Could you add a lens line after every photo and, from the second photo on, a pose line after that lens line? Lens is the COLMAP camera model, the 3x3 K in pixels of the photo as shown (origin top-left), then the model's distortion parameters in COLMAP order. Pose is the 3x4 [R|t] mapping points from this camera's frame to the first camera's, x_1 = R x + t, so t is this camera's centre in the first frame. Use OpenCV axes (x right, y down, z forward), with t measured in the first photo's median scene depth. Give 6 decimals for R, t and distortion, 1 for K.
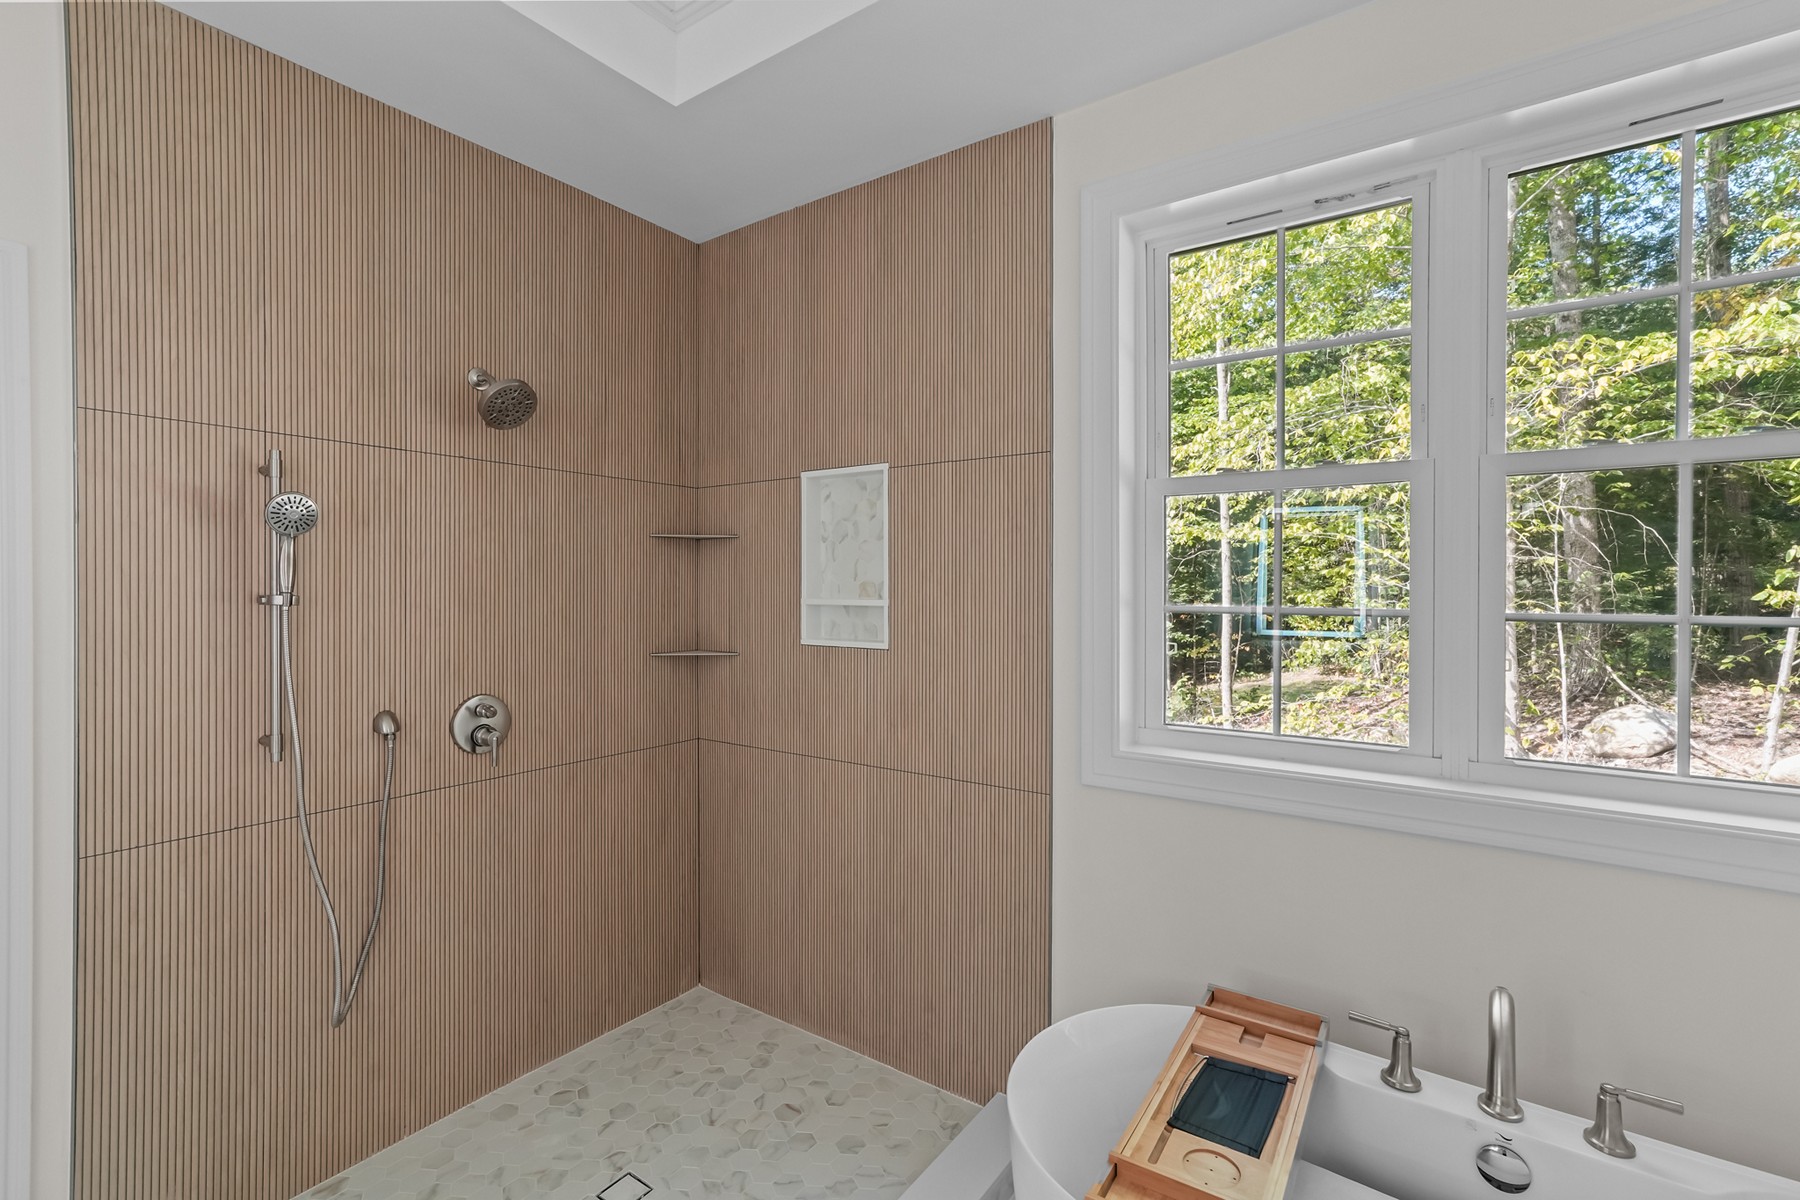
lens RADIAL K [[805.7, 0, 894.6], [0, 805.7, 591.1], [0, 0, 1]] dist [-0.028153, 0.021210]
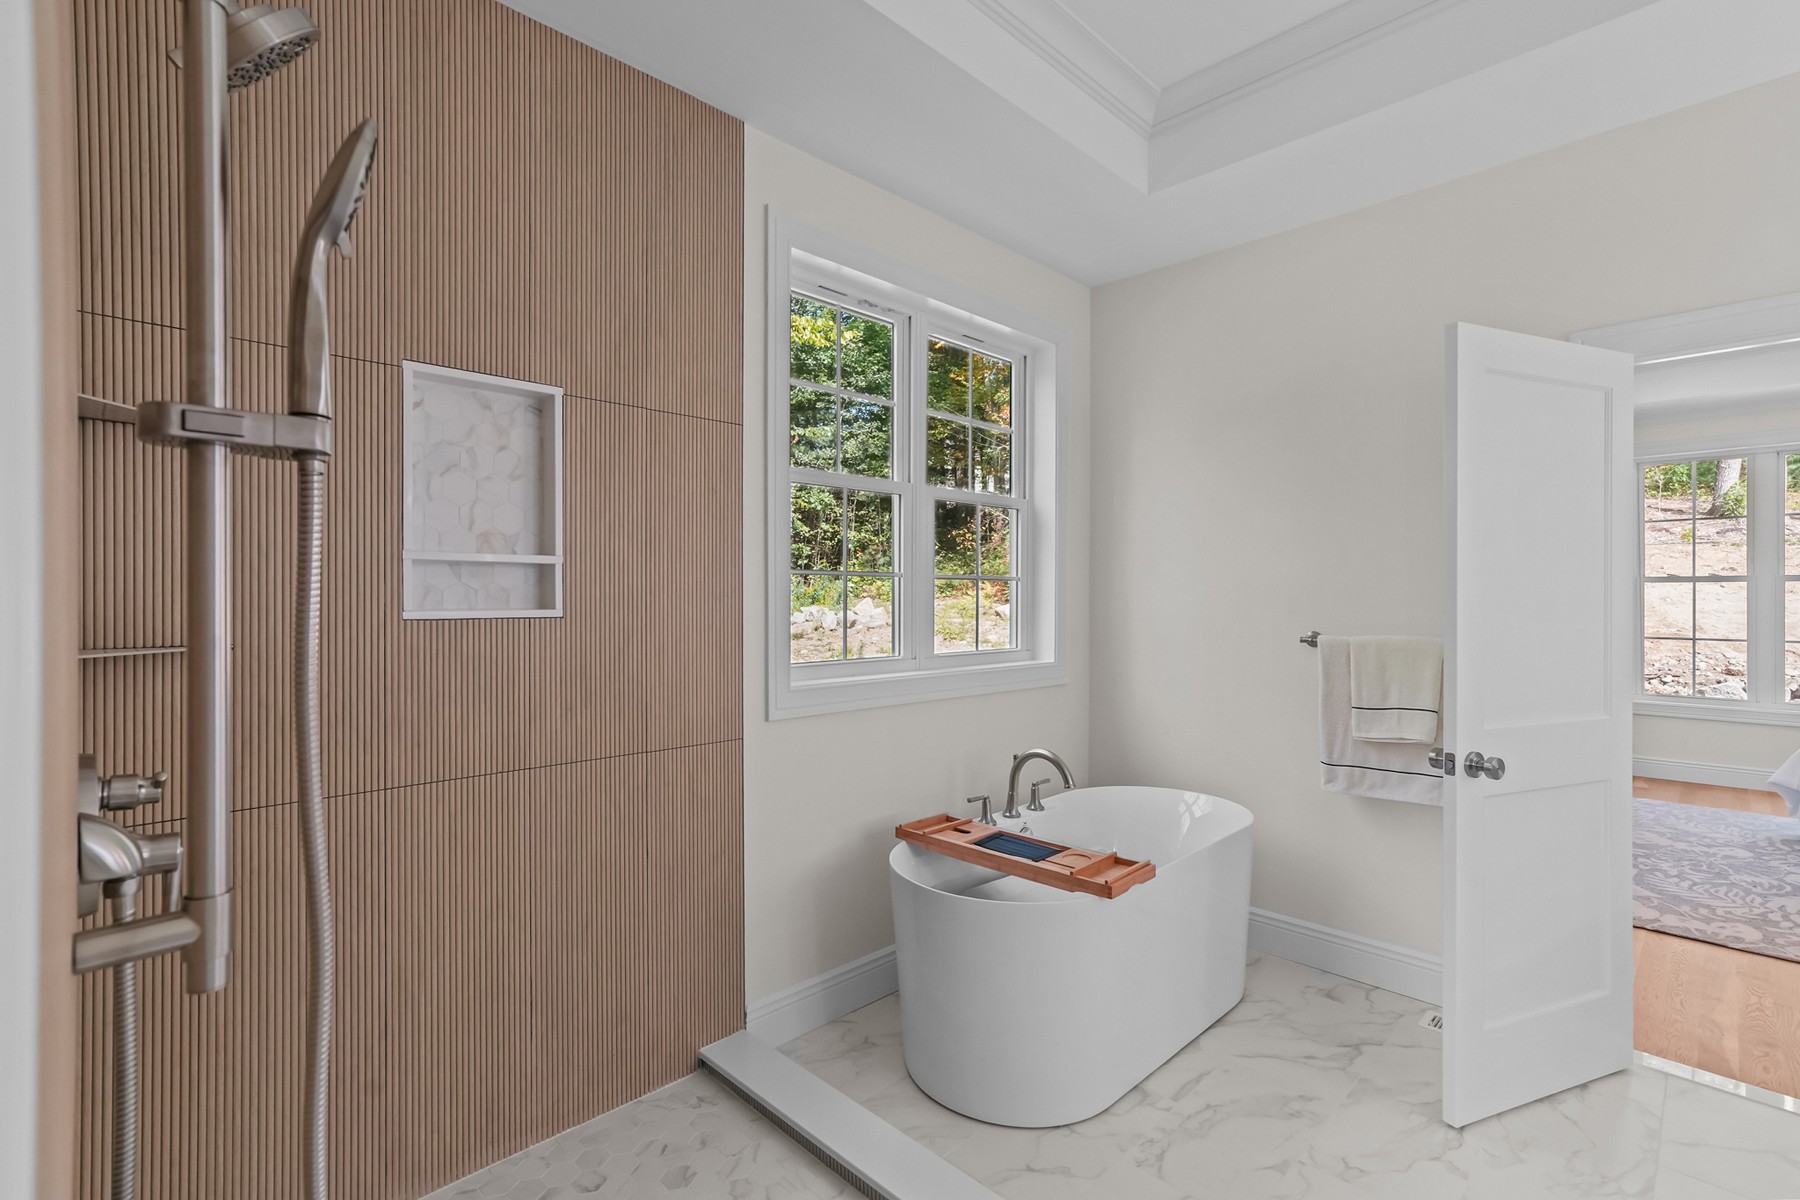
lens RADIAL K [[829.9, 0, 882.7], [0, 829.9, 596.5], [0, 0, 1]] dist [-0.019375, 0.013432]
pose [[0.185892, 0.002383, 0.982567, -0.731453], [0.003061, 0.999991, -0.003005, 0.052615], [-0.982565, 0.003566, 0.185883, 0.499798]]
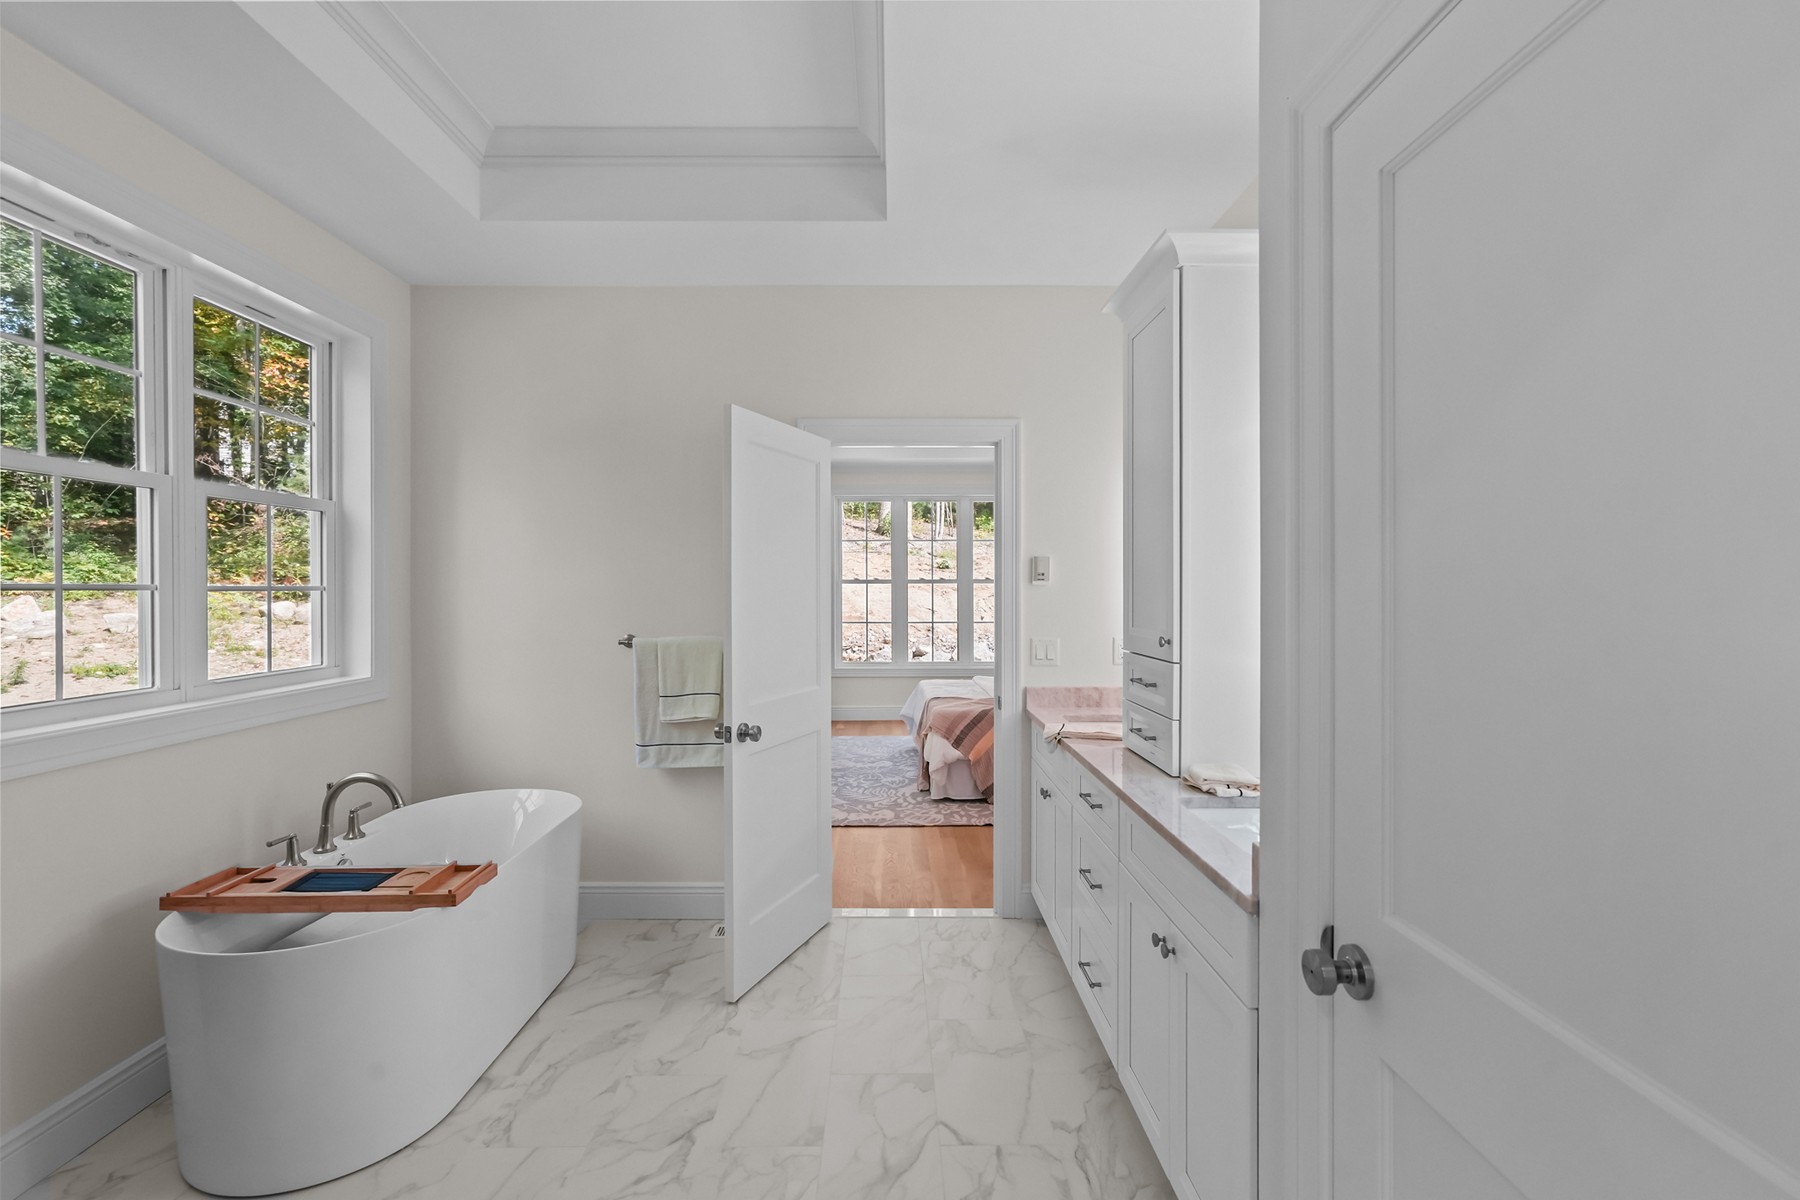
lens RADIAL K [[811.7, 0, 895.6], [0, 811.7, 593.6], [0, 0, 1]] dist [-0.016265, 0.012930]
pose [[-0.582135, -0.001873, 0.813090, -0.823900], [0.007808, 0.999938, 0.007893, 0.025267], [-0.813055, 0.010943, -0.582085, 0.541843]]
